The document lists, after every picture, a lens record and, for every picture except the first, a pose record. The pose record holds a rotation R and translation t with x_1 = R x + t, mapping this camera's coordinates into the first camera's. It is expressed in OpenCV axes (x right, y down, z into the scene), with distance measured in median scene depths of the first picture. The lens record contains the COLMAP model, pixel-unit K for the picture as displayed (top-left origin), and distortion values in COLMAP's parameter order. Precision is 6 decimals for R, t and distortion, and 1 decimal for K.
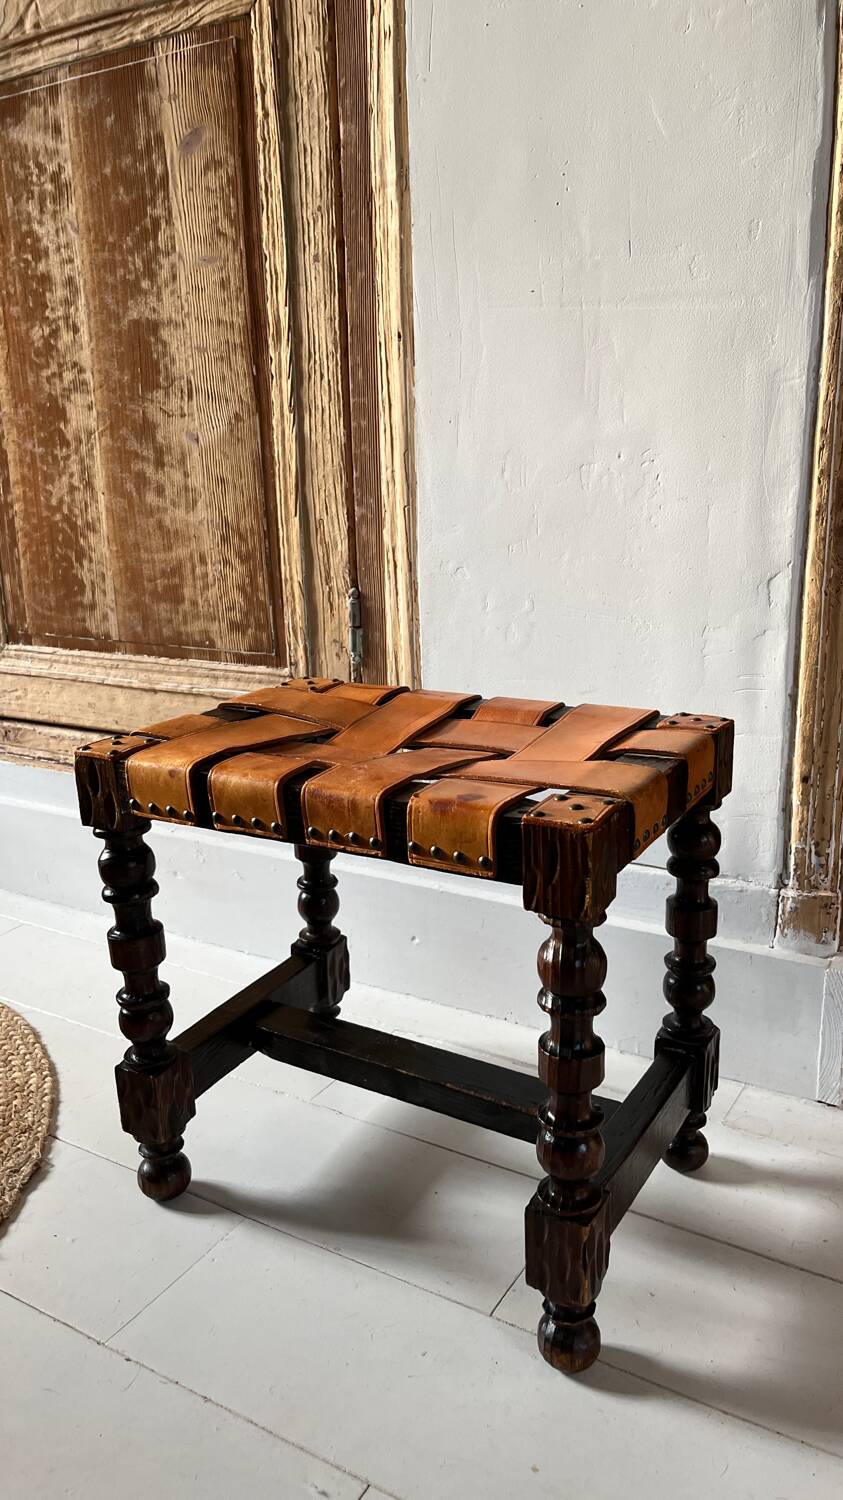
lens RADIAL K [[1147.9, 0, 417.5], [0, 1147.9, 752.1], [0, 0, 1]] dist [0.036848, -0.061406]
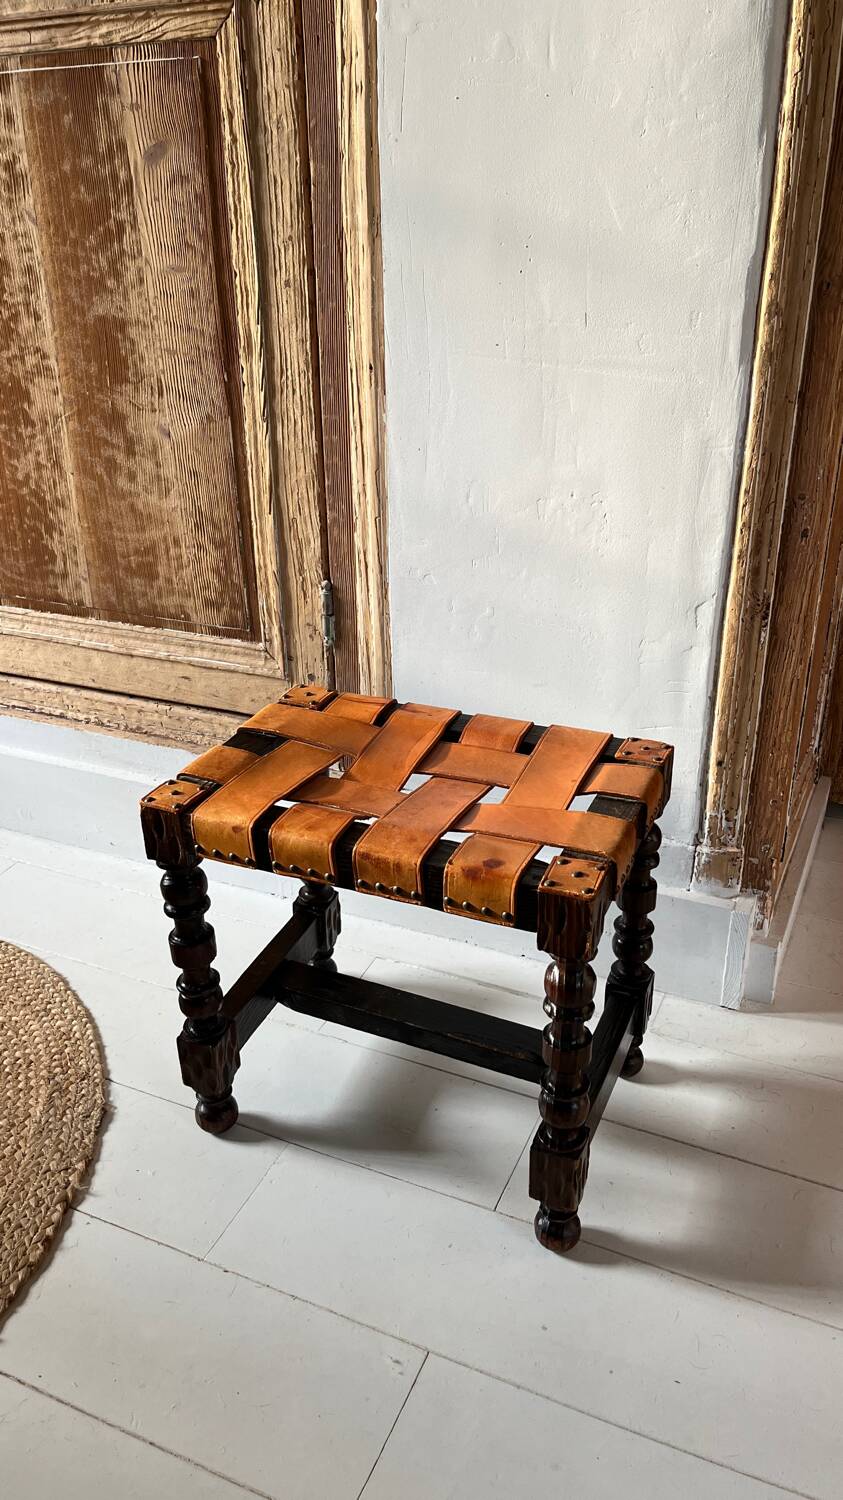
lens RADIAL K [[1147.9, 0, 422.9], [0, 1147.9, 736.7], [0, 0, 1]] dist [0.036848, -0.061406]
pose [[0.991863, -0.040856, 0.120576, -0.112656], [0.019611, 0.984835, 0.172380, -0.201212], [-0.125790, -0.168613, 0.977623, -0.140067]]
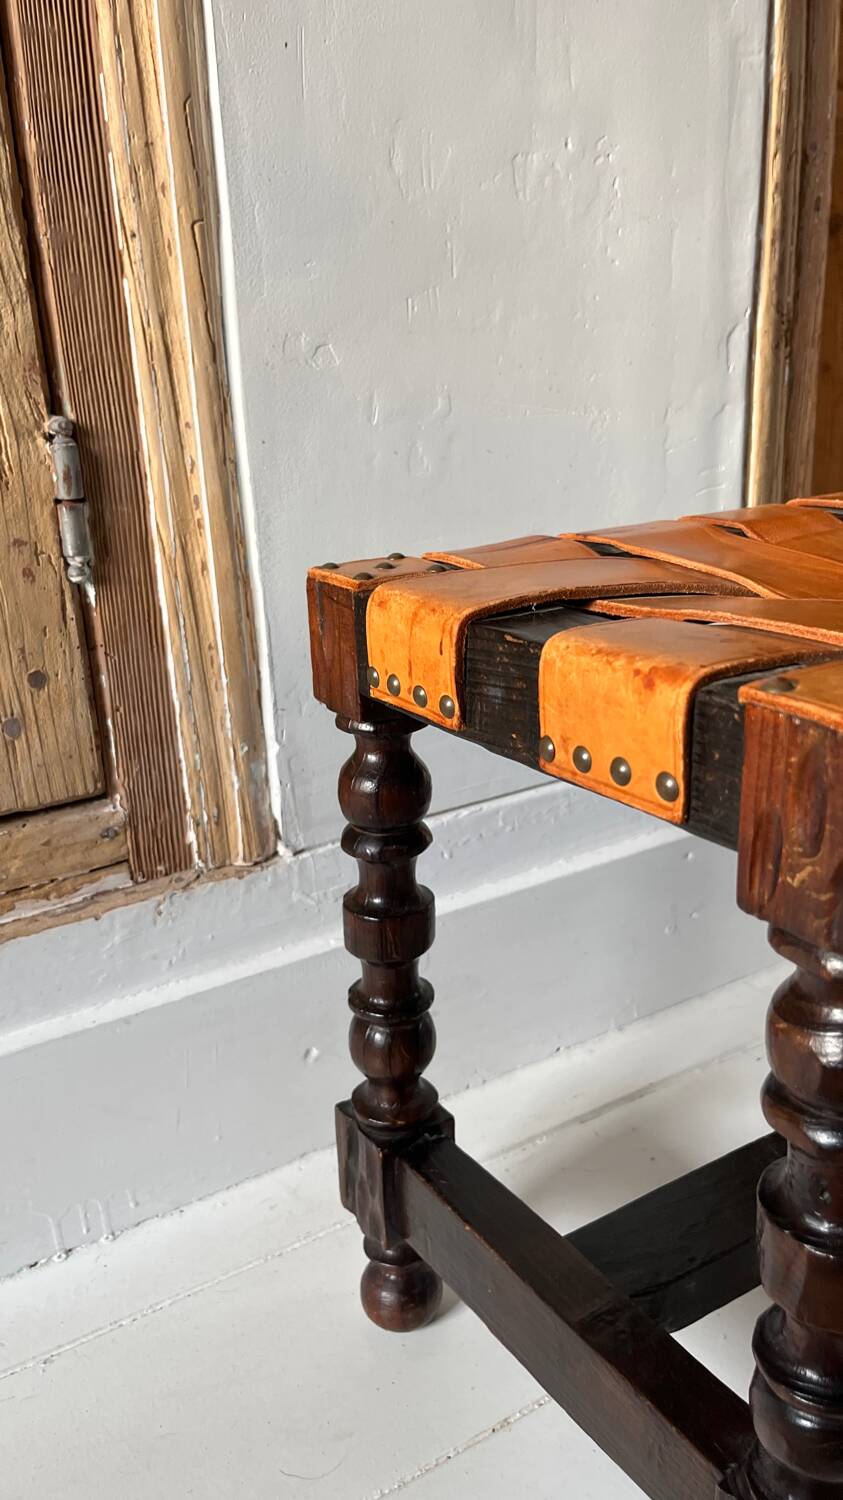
lens RADIAL K [[1147.9, 0, 422.8], [0, 1147.9, 762.1], [0, 0, 1]] dist [0.036848, -0.061406]
pose [[0.461011, -0.279048, 0.842378, -0.452727], [0.262664, 0.949644, 0.170832, -0.056630], [-0.847630, 0.142506, 0.511092, 0.722403]]
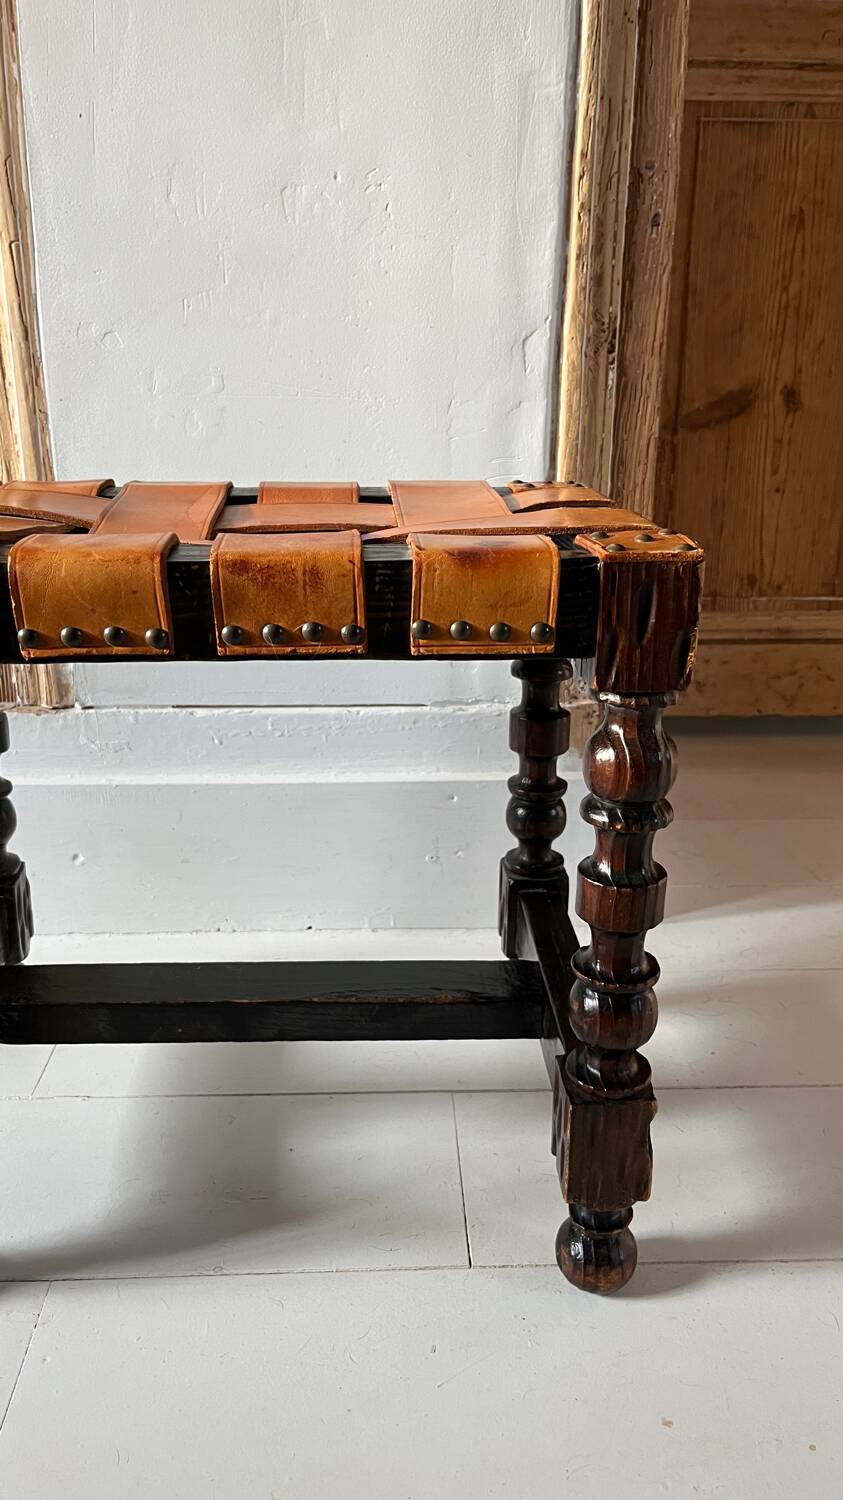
lens RADIAL K [[1147.9, 0, 422.7], [0, 1147.9, 754.2], [0, 0, 1]] dist [0.036848, -0.061406]
pose [[0.831472, -0.147784, 0.535551, -0.230499], [0.115398, 0.988888, 0.093720, 0.058258], [-0.543450, -0.016124, 0.839287, 0.279353]]
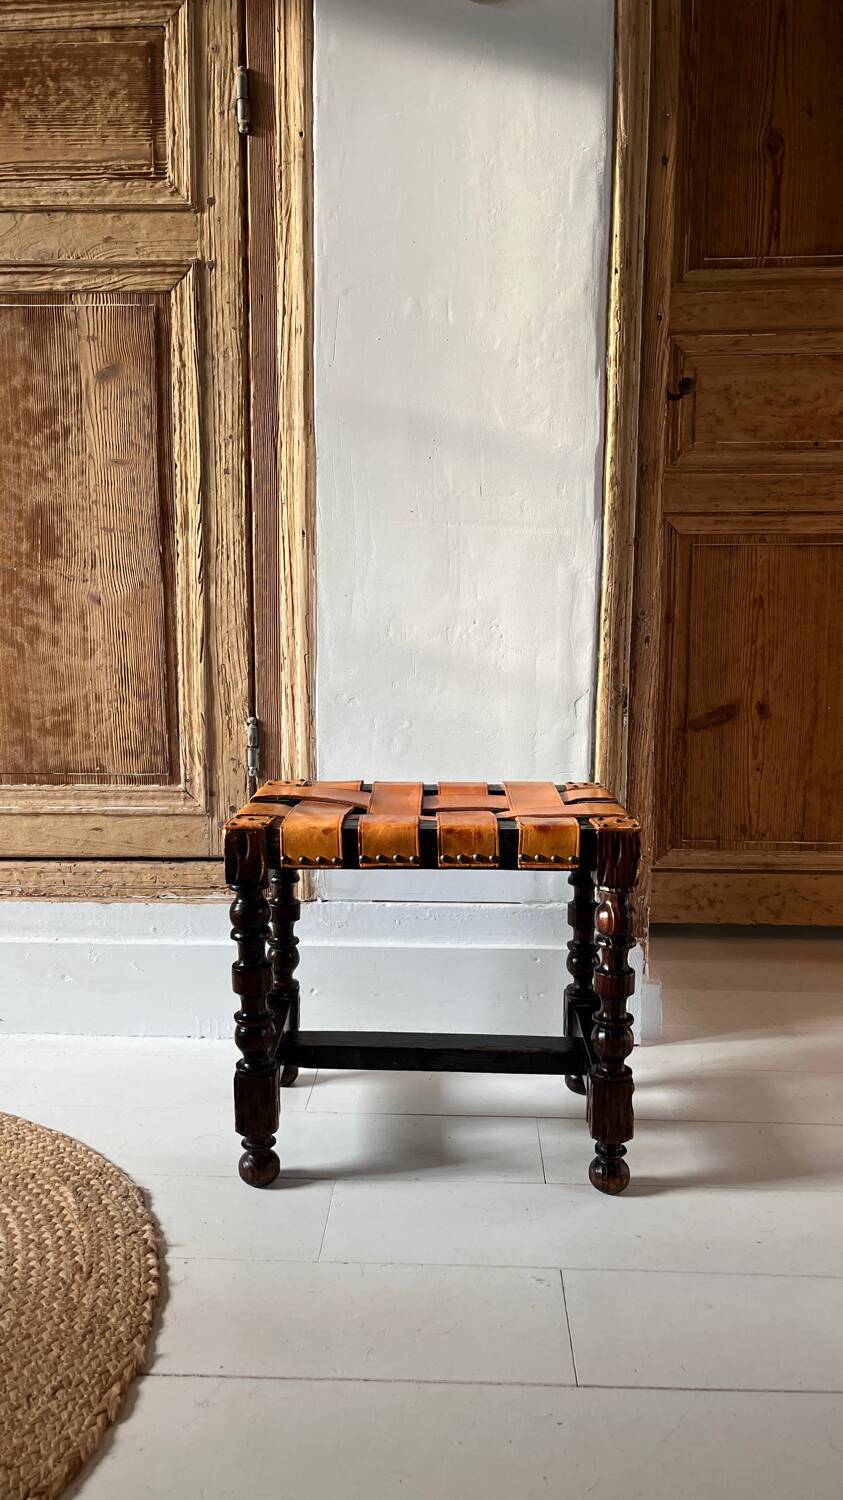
lens RADIAL K [[1147.9, 0, 411.0], [0, 1147.9, 748.5], [0, 0, 1]] dist [0.036848, -0.061406]
pose [[0.875506, -0.030232, 0.482260, -0.568022], [0.099611, 0.987896, -0.118907, 0.067902], [-0.472828, 0.152142, 0.867921, -0.209842]]
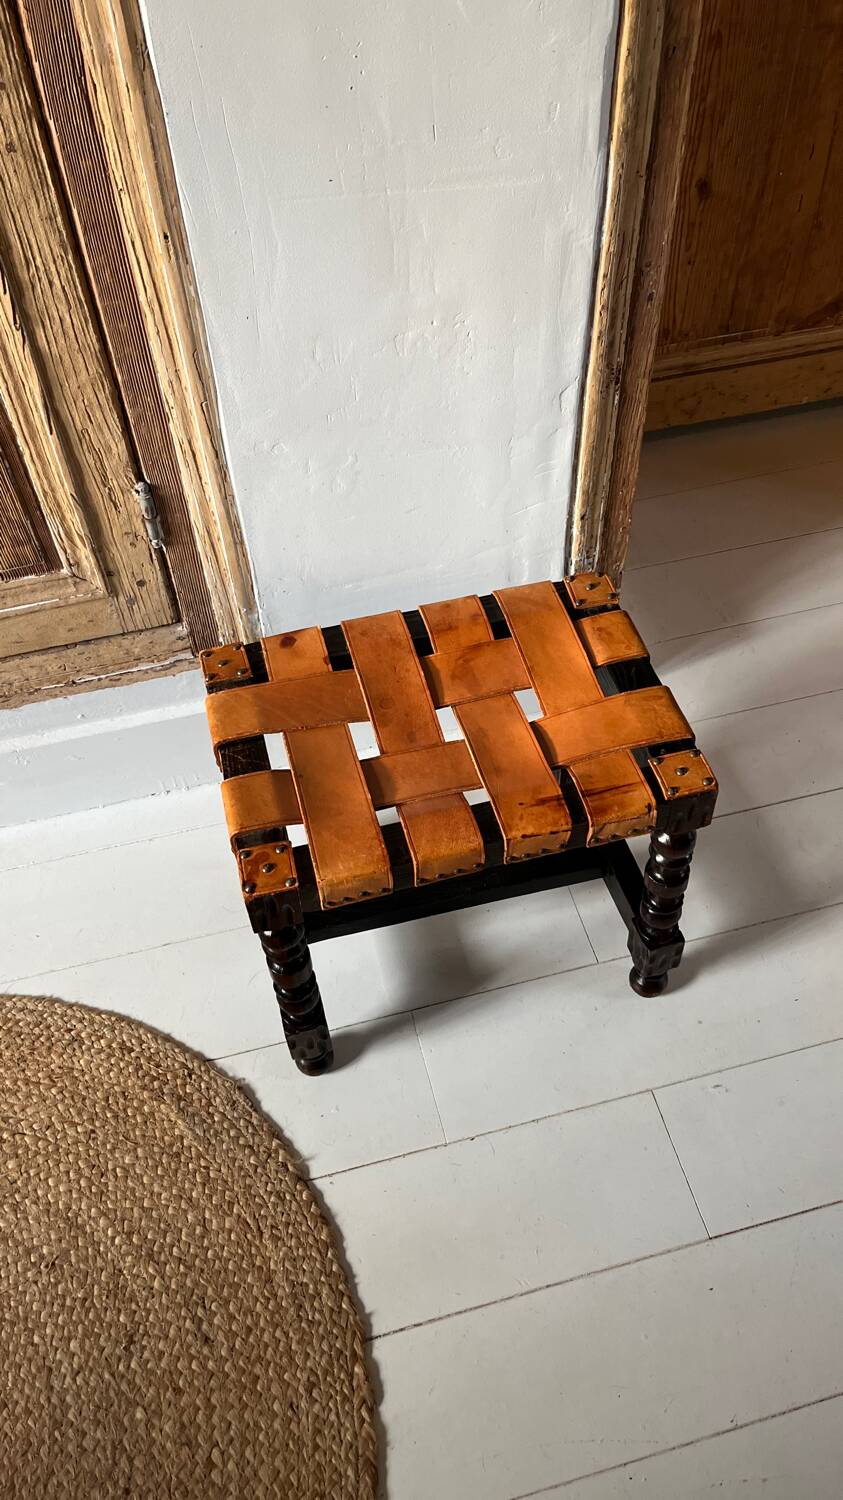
lens RADIAL K [[1147.9, 0, 435.9], [0, 1147.9, 756.9], [0, 0, 1]] dist [0.036848, -0.061406]
pose [[0.693726, -0.551936, 0.462722, -0.491947], [0.192382, 0.761113, 0.619433, -0.559128], [-0.694070, -0.340697, 0.634186, 0.168352]]
